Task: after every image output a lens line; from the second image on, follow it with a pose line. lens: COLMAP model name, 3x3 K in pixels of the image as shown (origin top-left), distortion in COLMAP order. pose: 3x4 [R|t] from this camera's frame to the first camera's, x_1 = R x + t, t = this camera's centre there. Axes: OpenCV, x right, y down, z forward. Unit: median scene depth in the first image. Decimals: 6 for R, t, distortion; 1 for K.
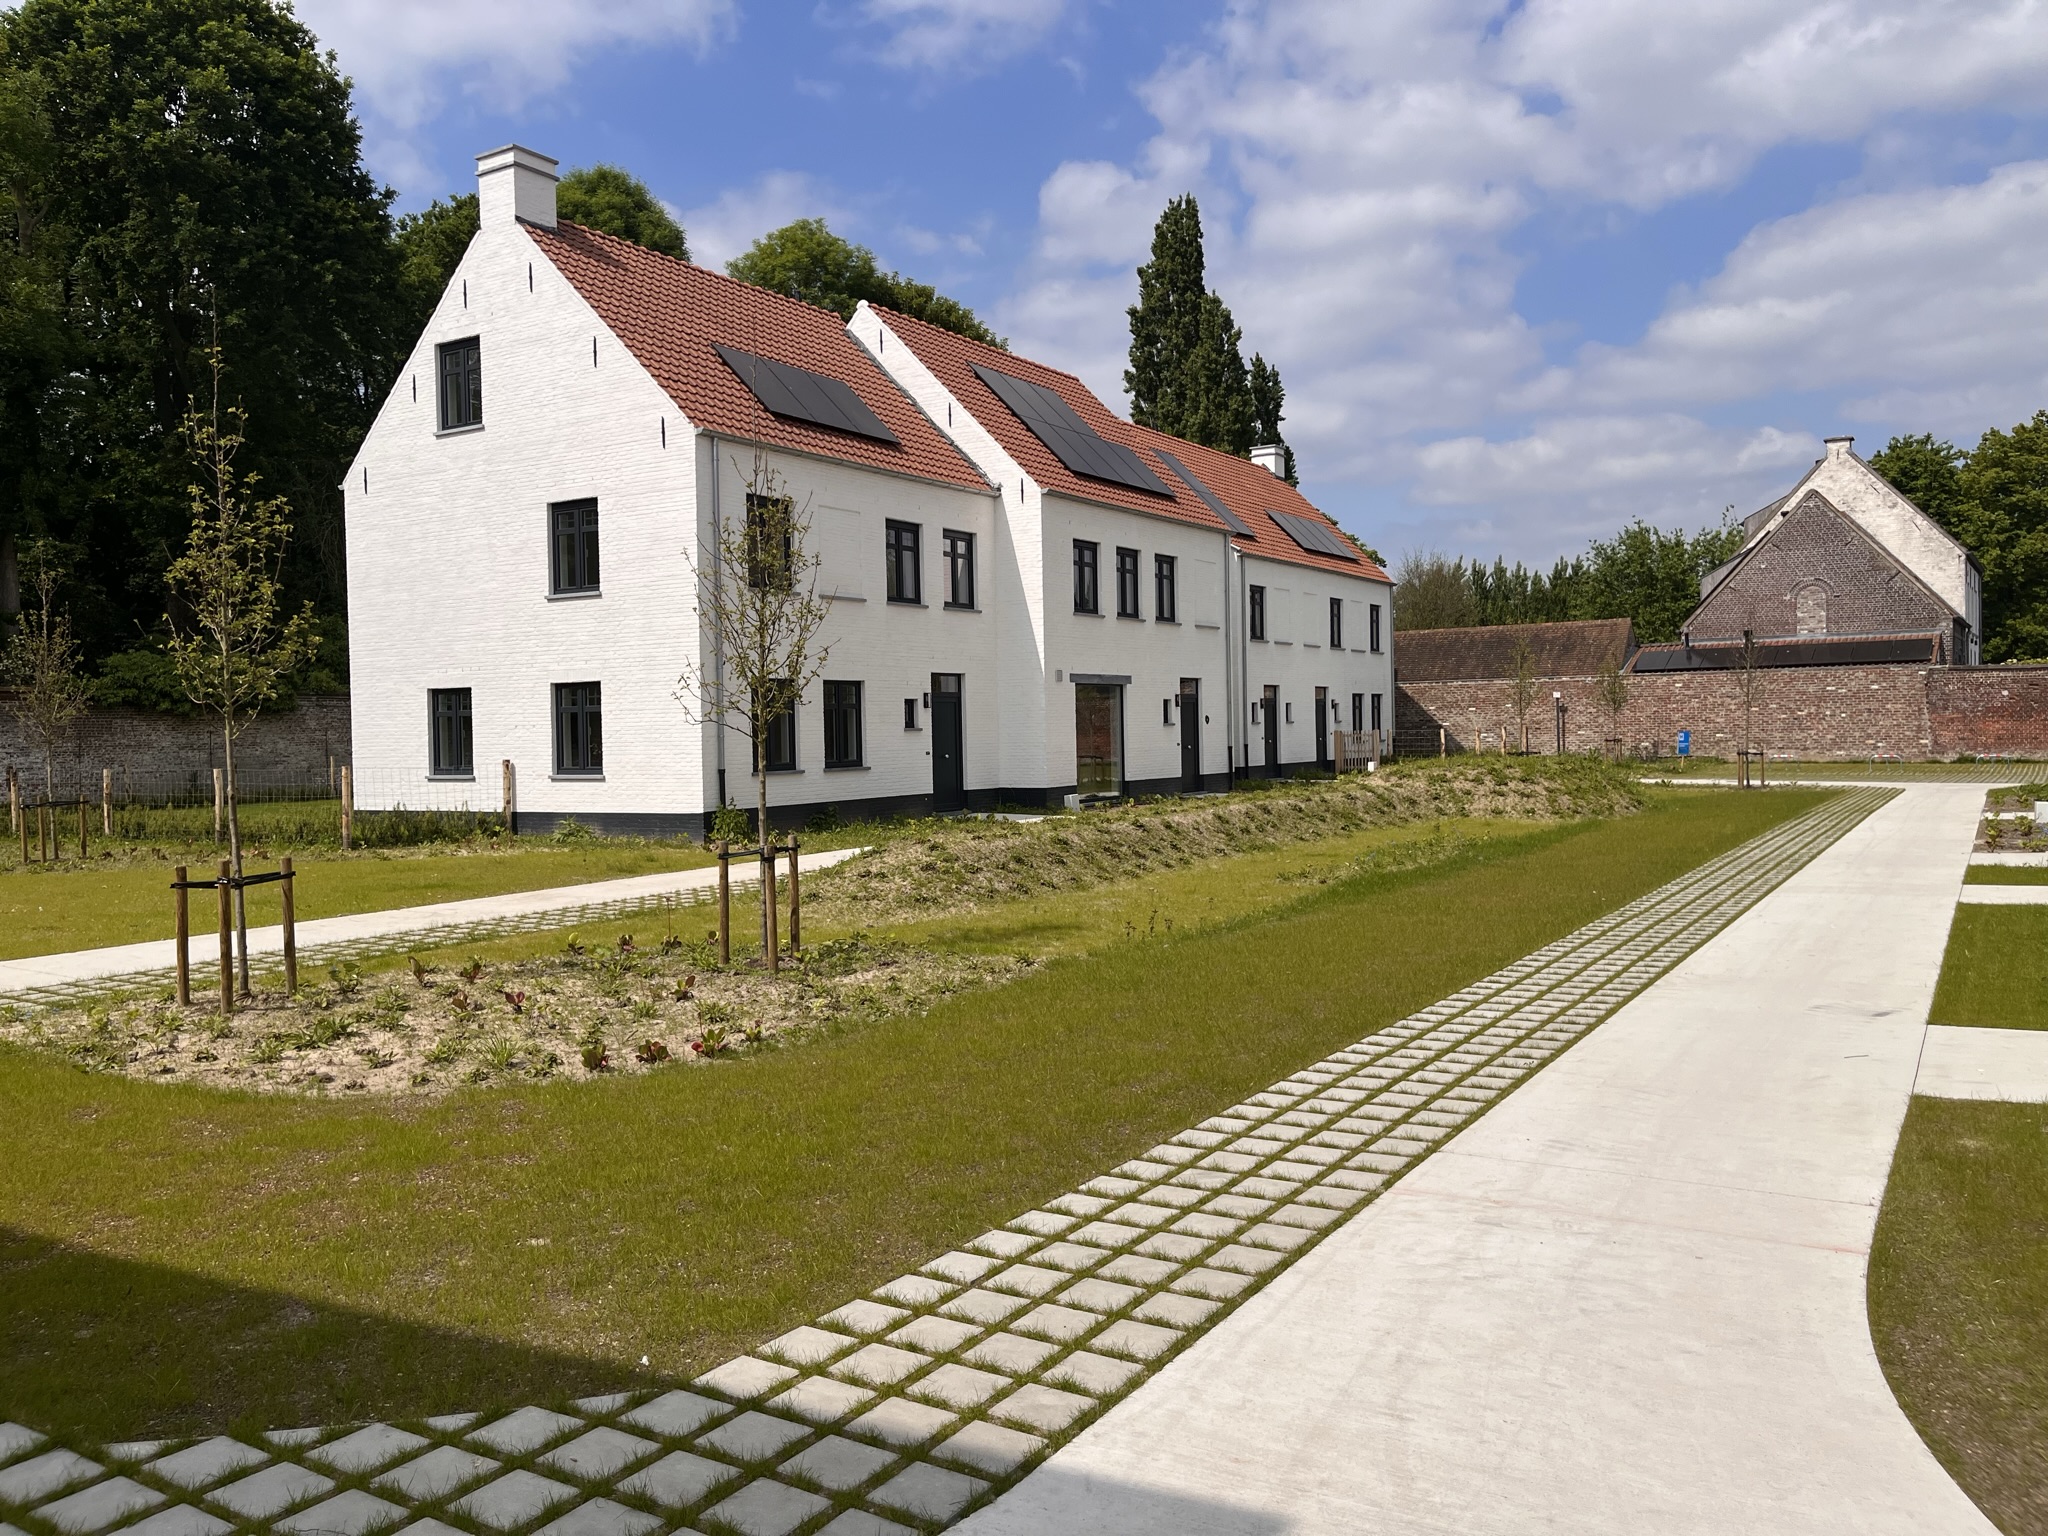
lens RADIAL K [[1543.3, 0, 1024.0], [0, 1543.3, 768.0], [0, 0, 1]] dist [-0.006873, -0.001535]
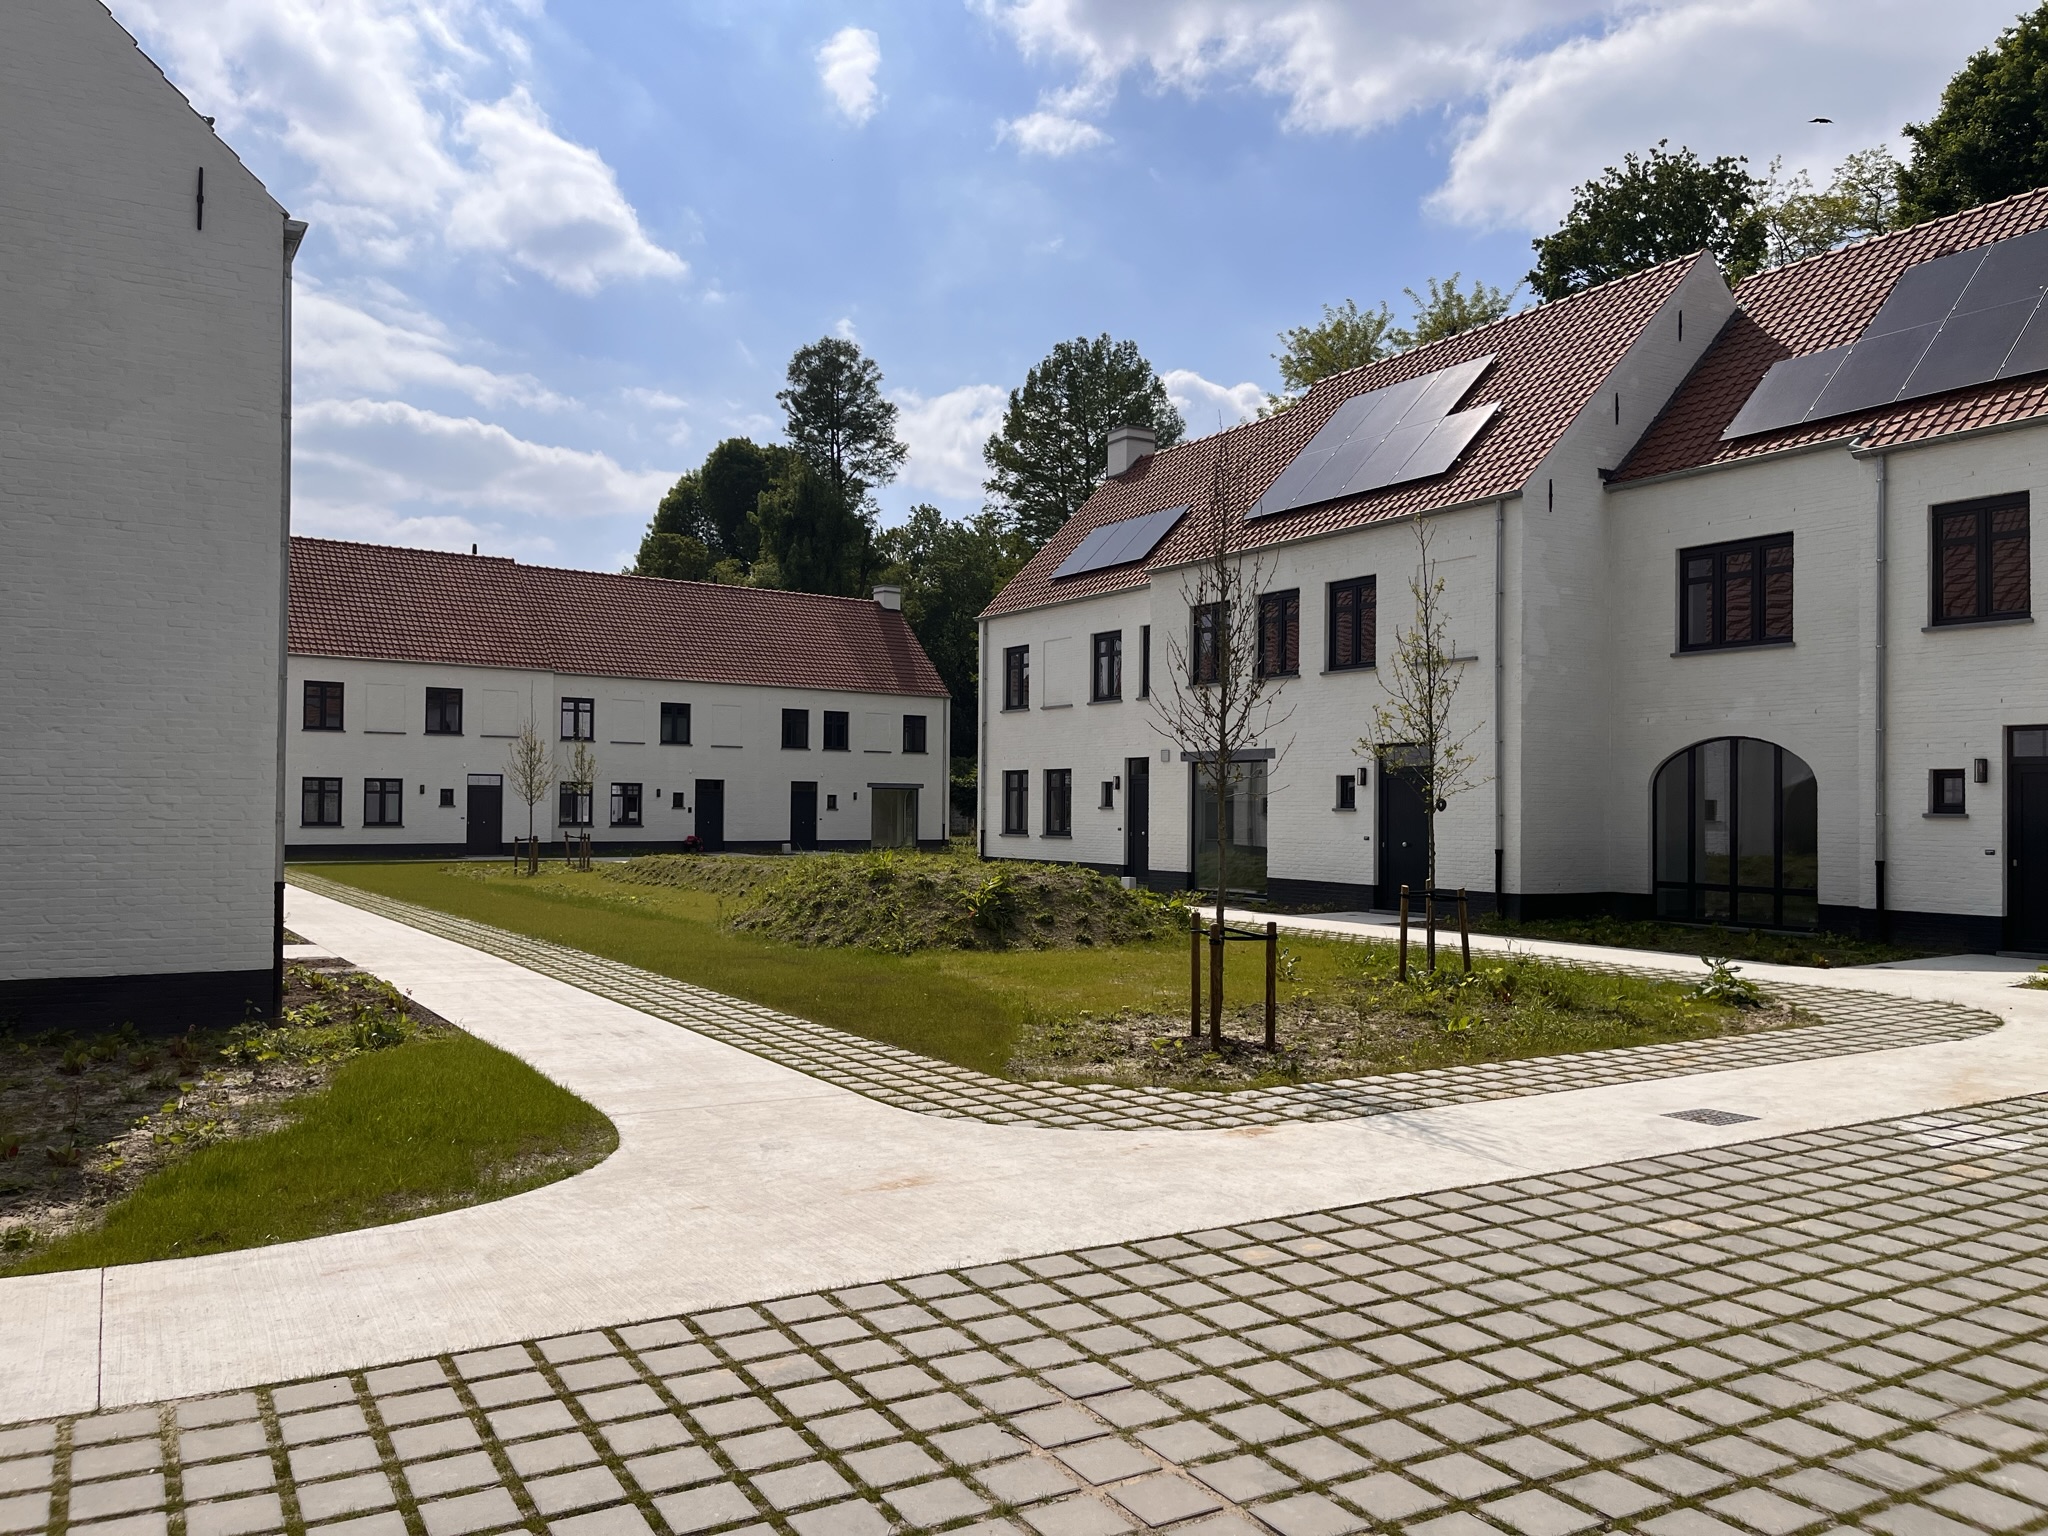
lens RADIAL K [[1543.3, 0, 1024.0], [0, 1543.3, 768.0], [0, 0, 1]] dist [-0.006873, -0.001535]
pose [[-0.452609, -0.000895, -0.891709, 0.995887], [-0.012121, 0.999913, 0.005149, -0.060024], [0.891627, 0.013139, -0.452580, 1.458240]]
